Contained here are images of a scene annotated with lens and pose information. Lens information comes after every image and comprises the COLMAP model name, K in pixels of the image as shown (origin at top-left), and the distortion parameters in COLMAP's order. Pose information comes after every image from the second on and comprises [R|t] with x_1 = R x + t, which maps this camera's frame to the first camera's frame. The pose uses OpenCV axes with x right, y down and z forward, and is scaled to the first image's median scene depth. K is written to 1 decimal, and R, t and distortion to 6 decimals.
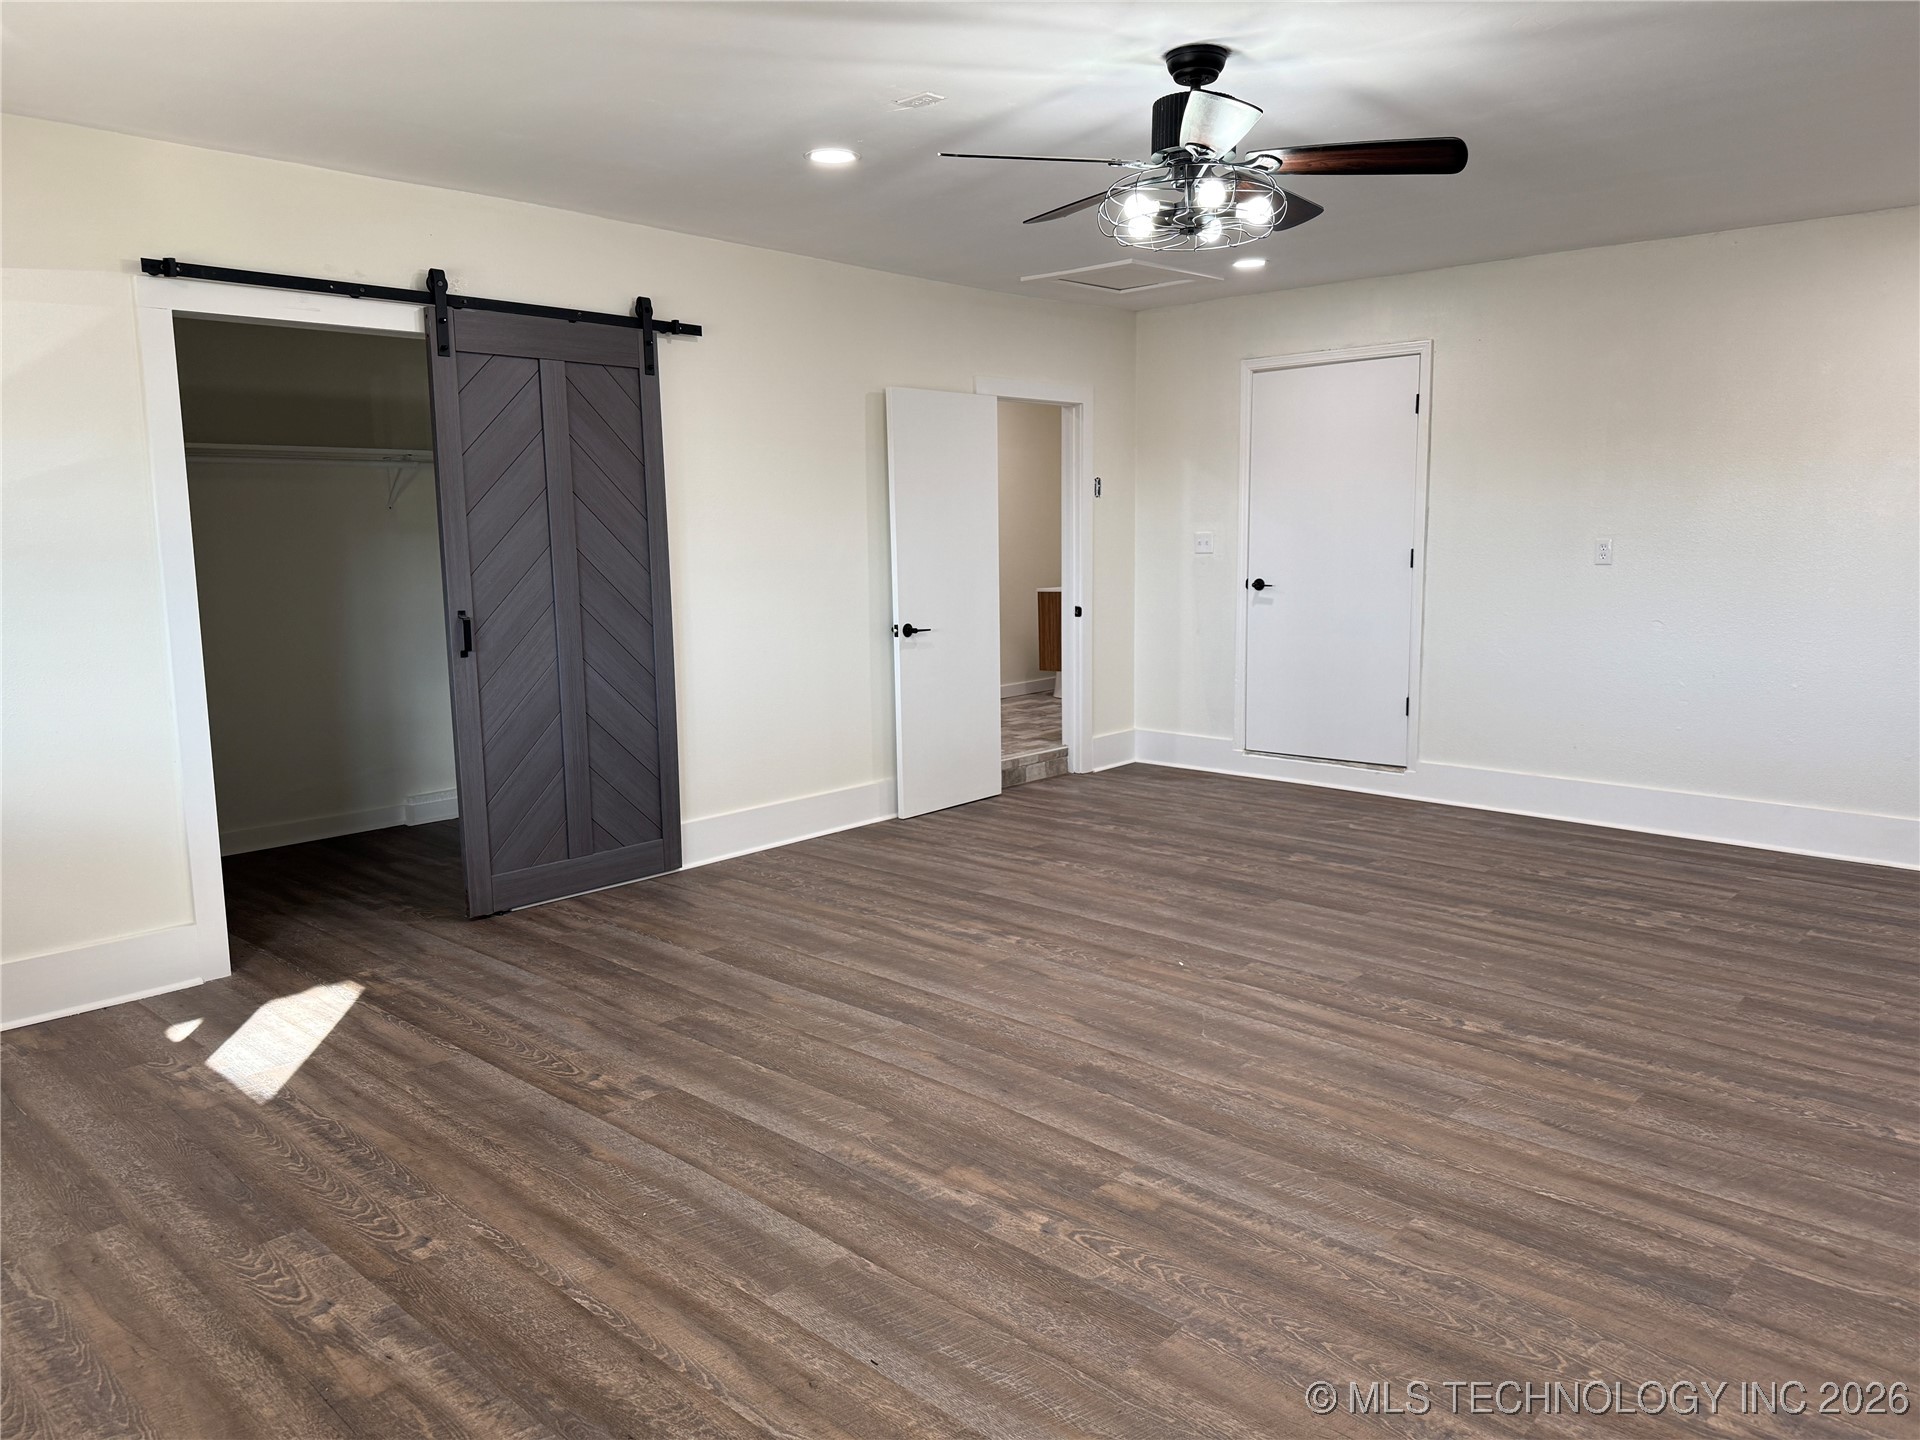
lens RADIAL K [[1345.0, 0, 952.7], [0, 1345.0, 718.5], [0, 0, 1]] dist [0.077851, -0.092959]
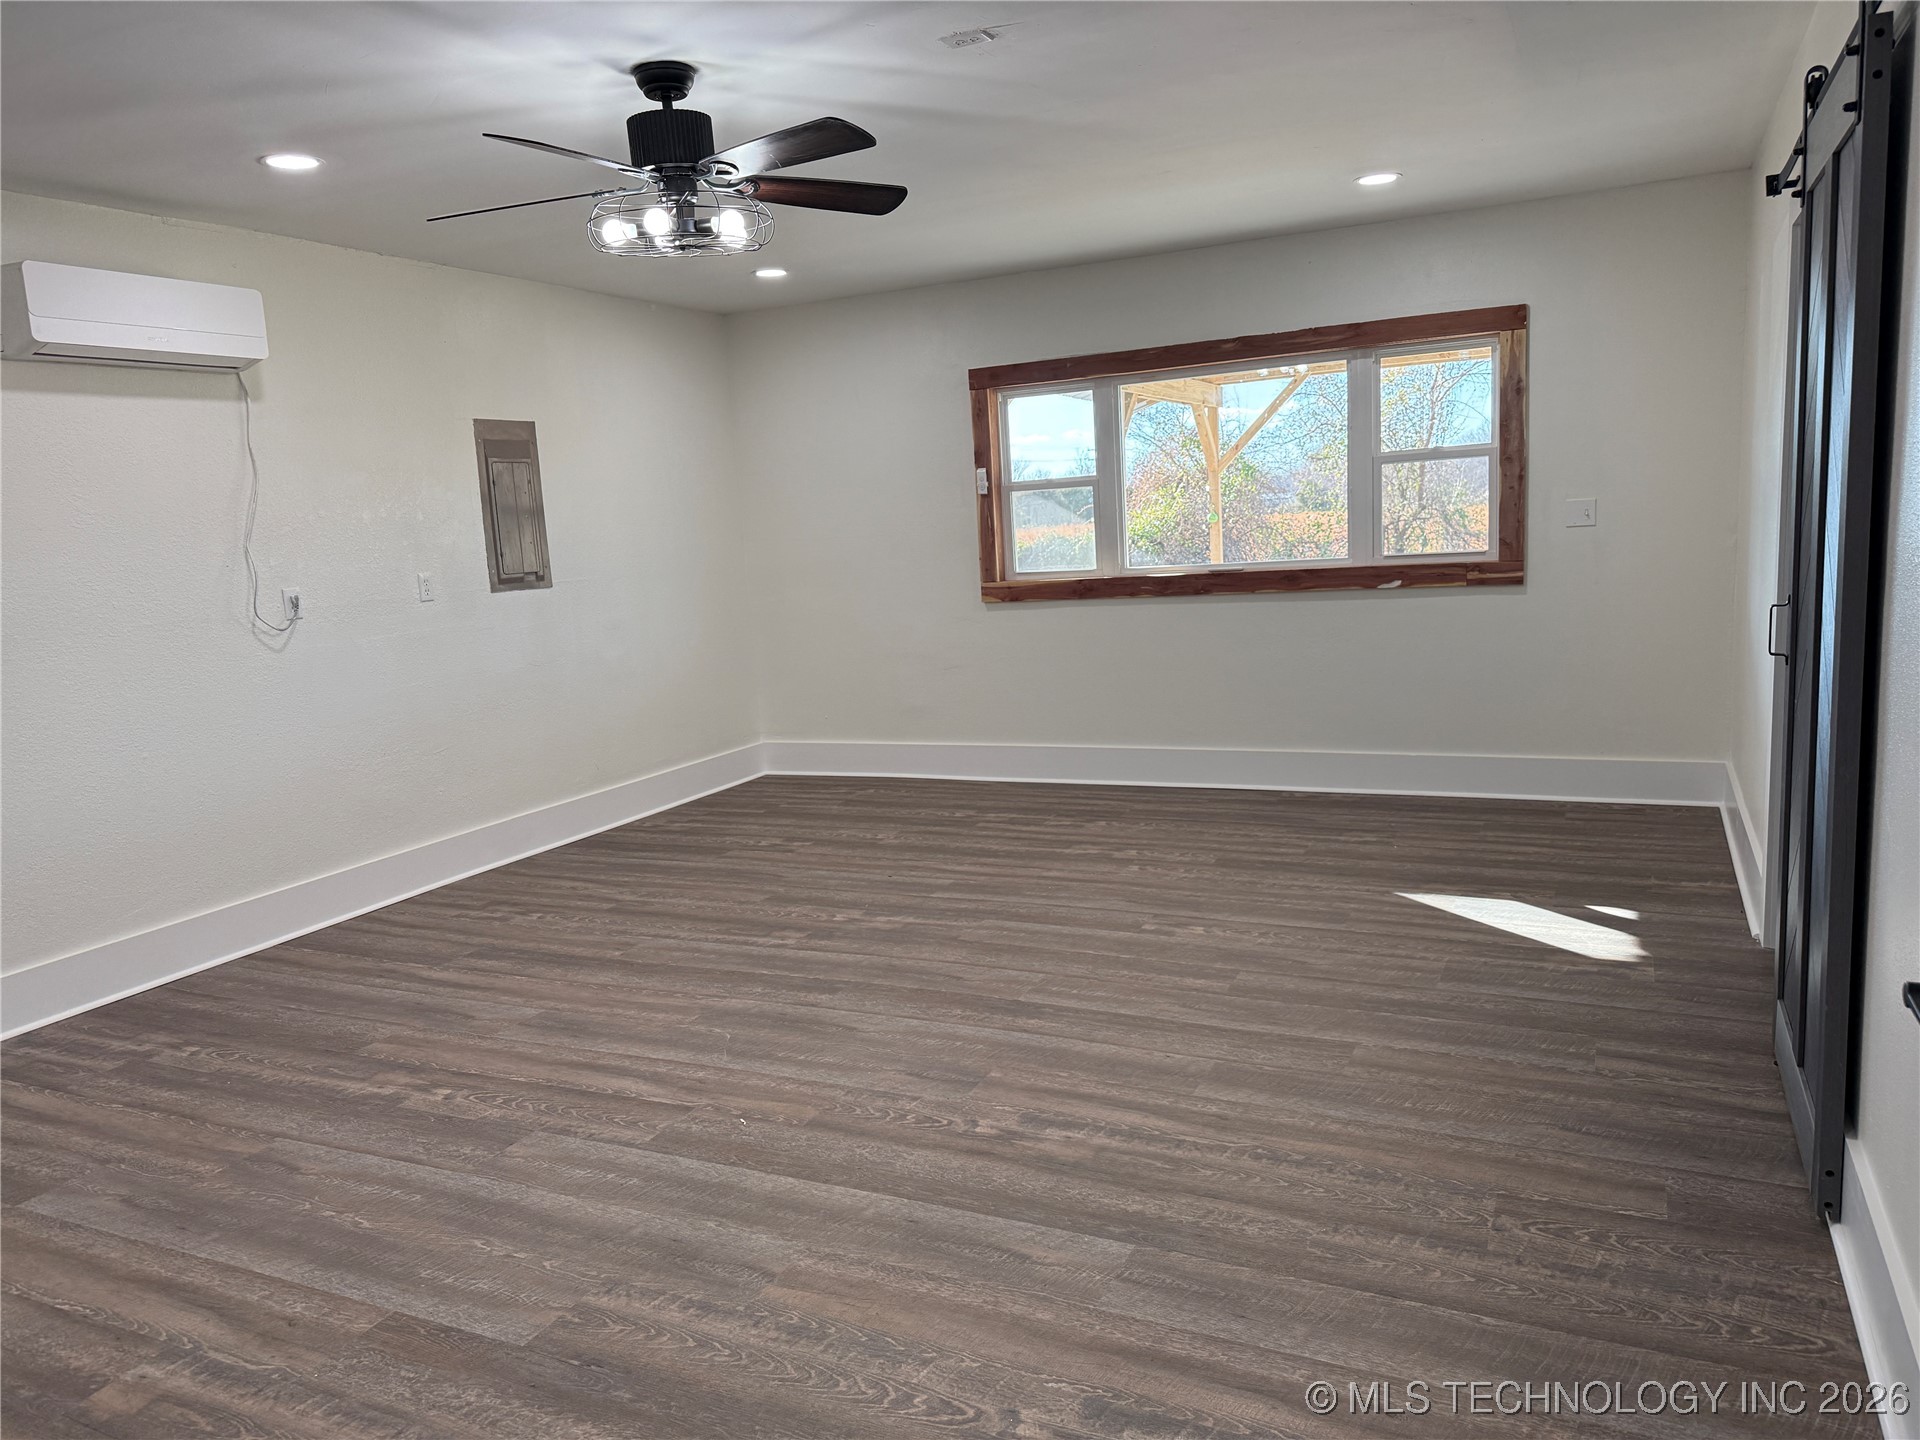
lens RADIAL K [[1345.0, 0, 975.6], [0, 1345.0, 716.3], [0, 0, 1]] dist [0.077851, -0.092959]
pose [[-0.951012, 0.111377, -0.288395, 0.273747], [0.023465, 0.956164, 0.291891, -0.289311], [0.308263, 0.270825, -0.911936, 1.910930]]
